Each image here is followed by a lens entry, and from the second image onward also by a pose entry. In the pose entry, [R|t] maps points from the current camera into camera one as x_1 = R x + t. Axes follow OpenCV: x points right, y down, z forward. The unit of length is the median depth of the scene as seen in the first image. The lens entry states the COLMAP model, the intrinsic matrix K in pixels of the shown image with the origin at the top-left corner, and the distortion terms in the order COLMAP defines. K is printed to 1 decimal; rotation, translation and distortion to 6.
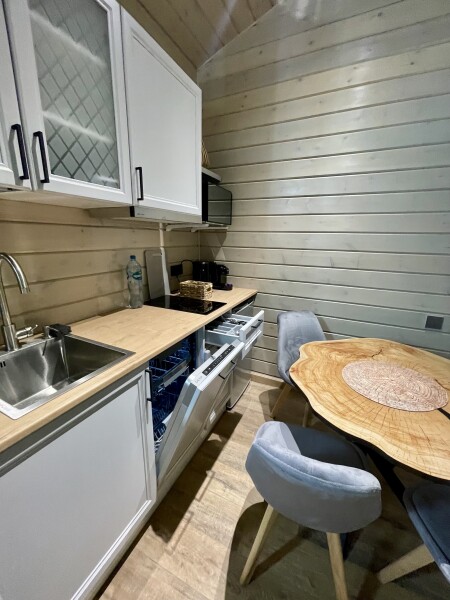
lens RADIAL K [[243.1, 0, 225.0], [0, 243.1, 300.0], [0, 0, 1]] dist [-0.000625, 0.000123]
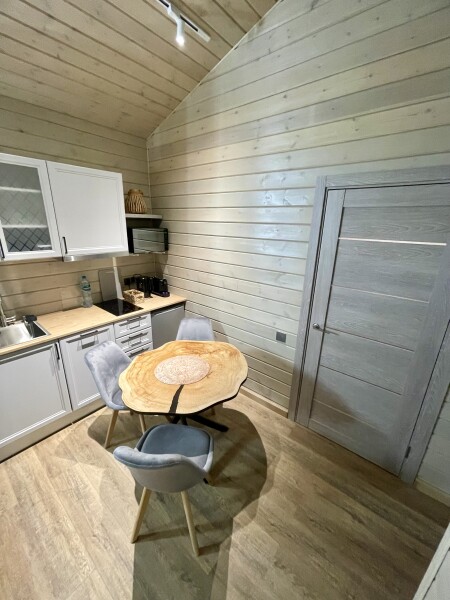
lens RADIAL K [[243.1, 0, 225.0], [0, 243.1, 300.0], [0, 0, 1]] dist [-0.000625, 0.000123]
pose [[0.969813, 0.081277, -0.229906, 0.886429], [-0.068722, 0.995700, 0.062111, -0.176750], [0.233966, -0.044437, 0.971229, -0.366646]]
